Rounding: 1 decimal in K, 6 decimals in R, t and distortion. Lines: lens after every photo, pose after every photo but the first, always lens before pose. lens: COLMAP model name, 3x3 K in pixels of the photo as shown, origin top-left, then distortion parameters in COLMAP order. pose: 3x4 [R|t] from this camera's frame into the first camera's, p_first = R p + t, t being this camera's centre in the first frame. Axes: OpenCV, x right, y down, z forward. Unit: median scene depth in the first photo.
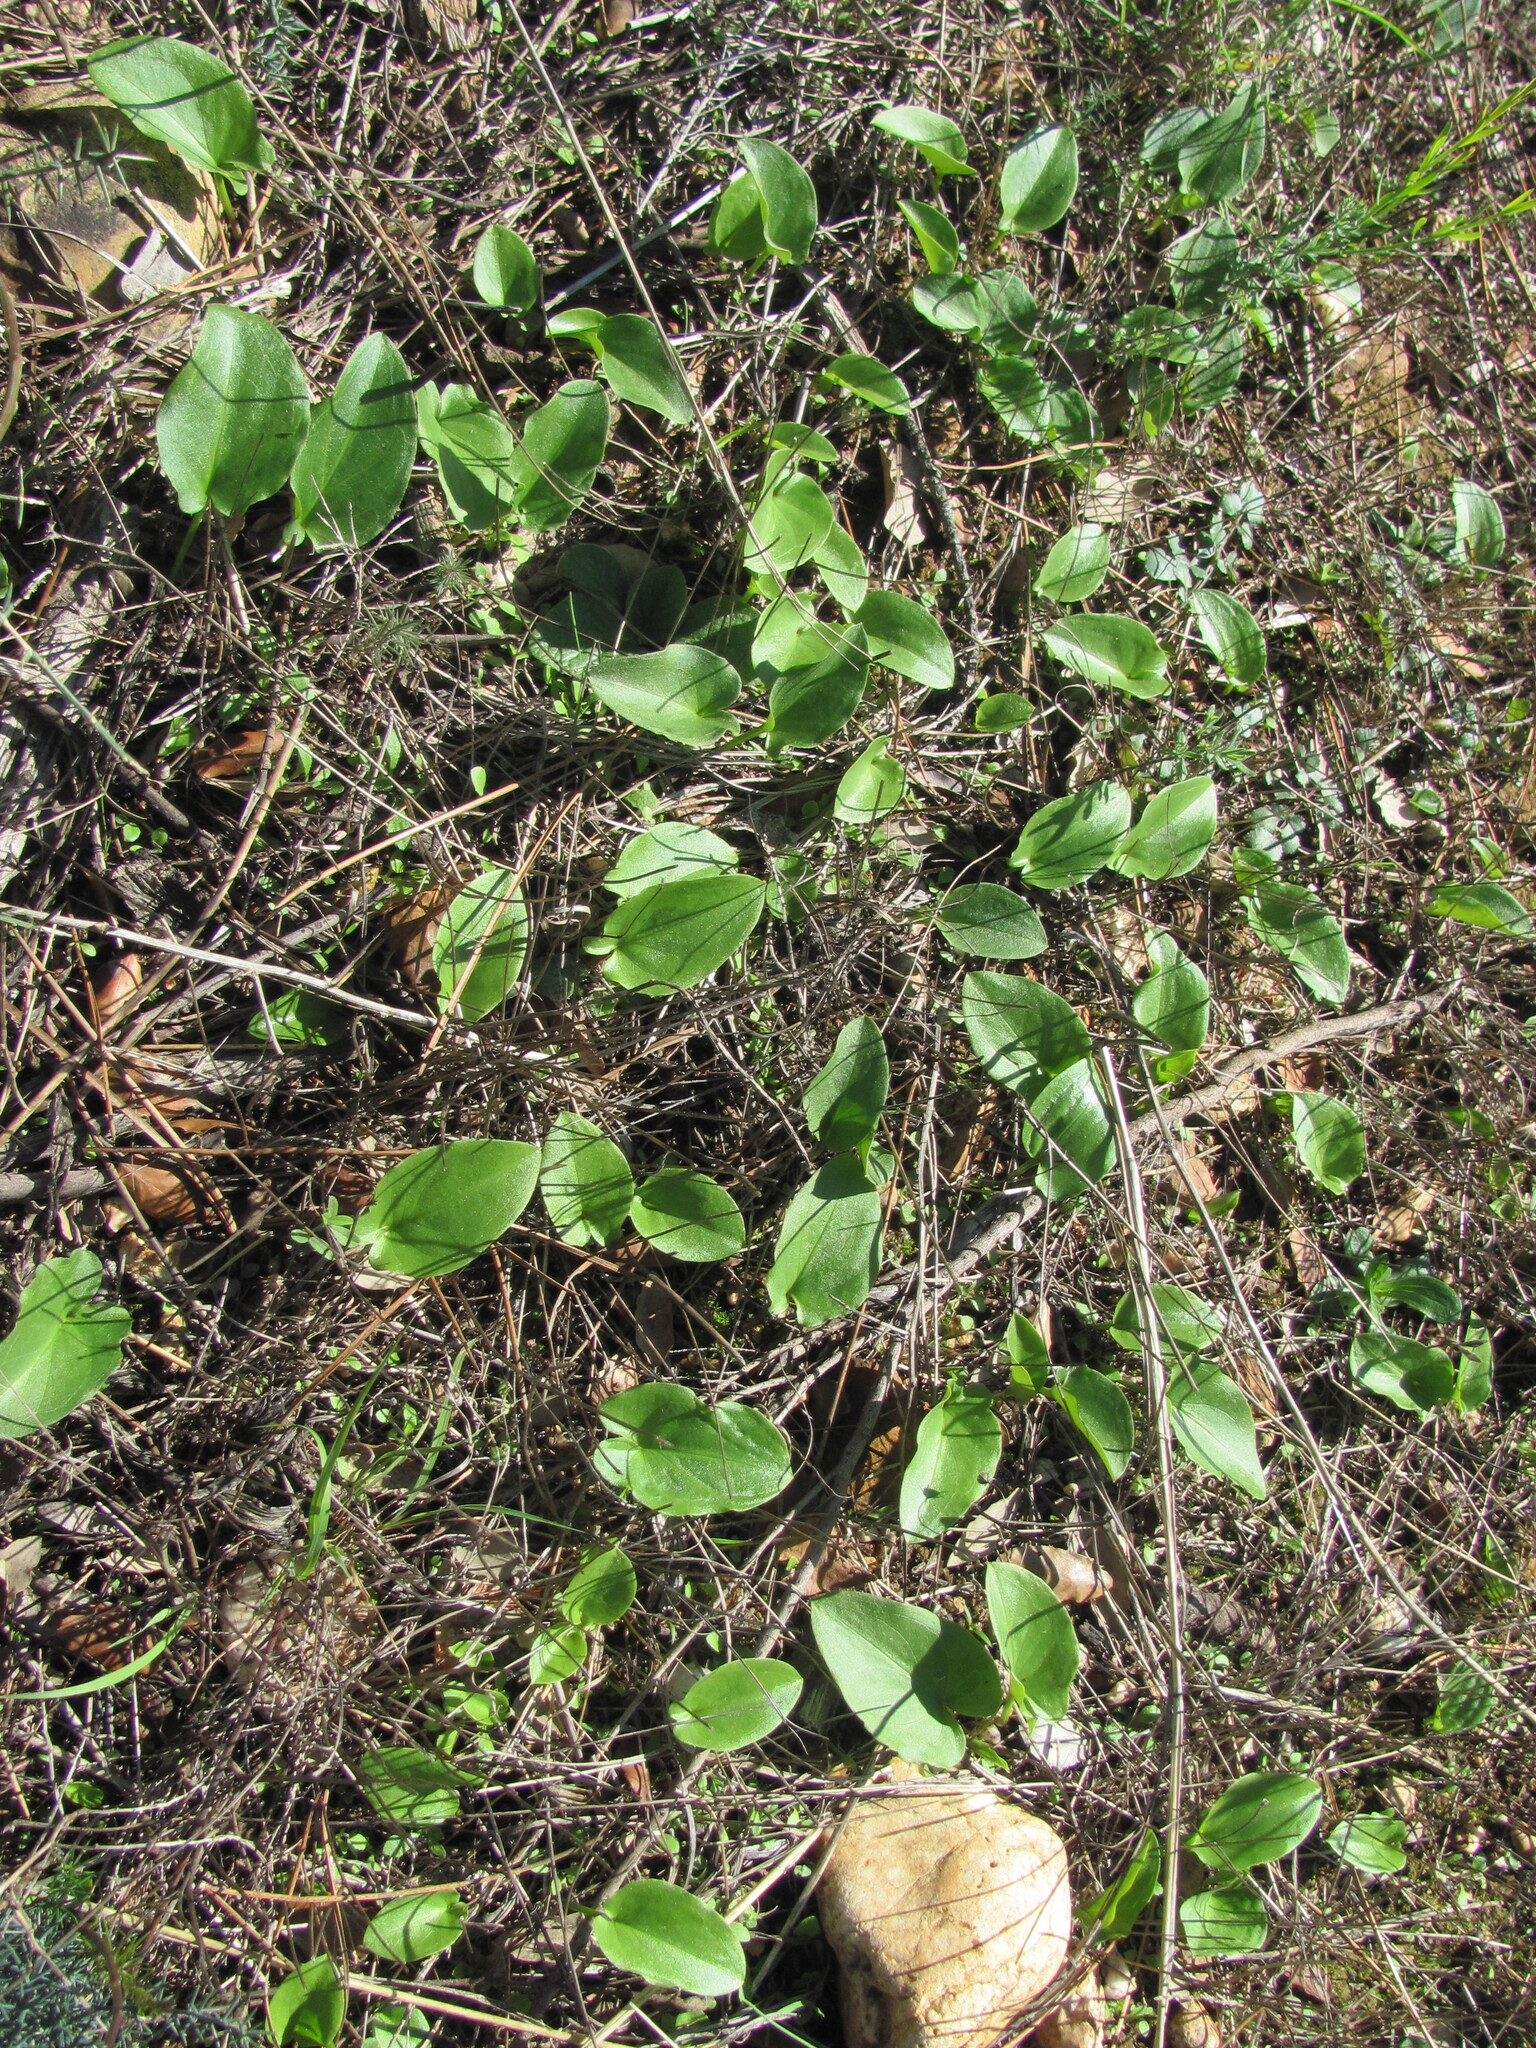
lens RADIAL K [[2139.4, 0, 768.0], [0, 2139.4, 1024.0], [0, 0, 1]] dist [-0.223837, 0.250625]
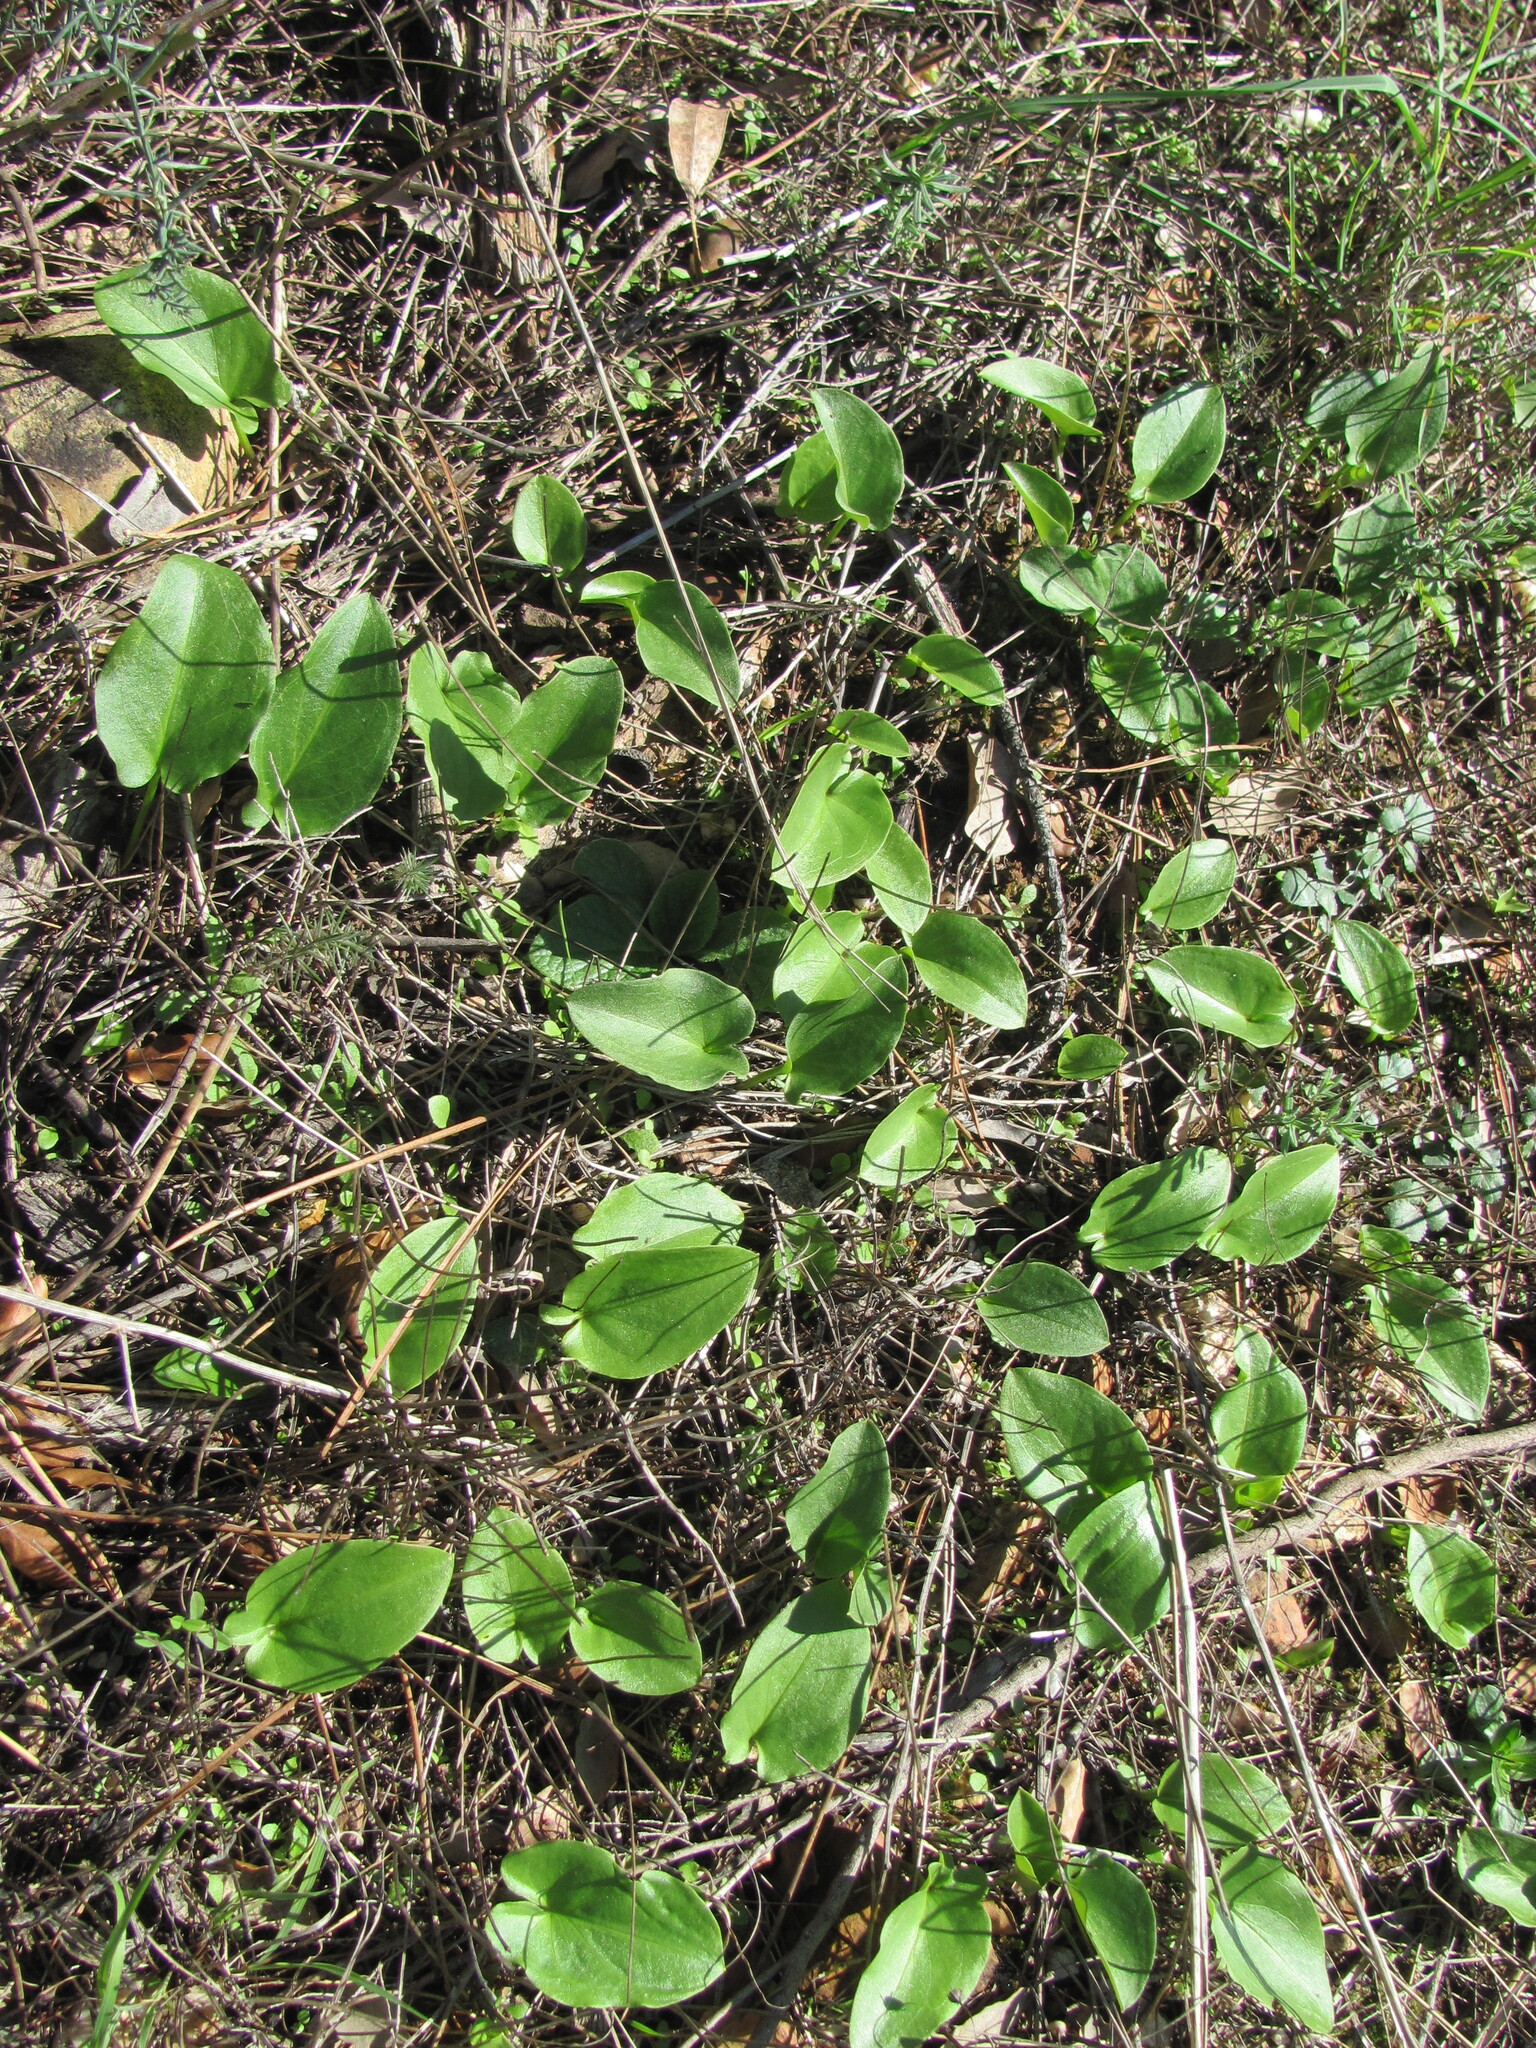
lens RADIAL K [[2139.4, 0, 768.0], [0, 2139.4, 1024.0], [0, 0, 1]] dist [-0.223837, 0.250625]
pose [[0.989619, 0.065286, -0.128033, 0.095421], [-0.078450, 0.991827, -0.100623, -0.066126], [0.120417, 0.109623, 0.986652, 0.141937]]
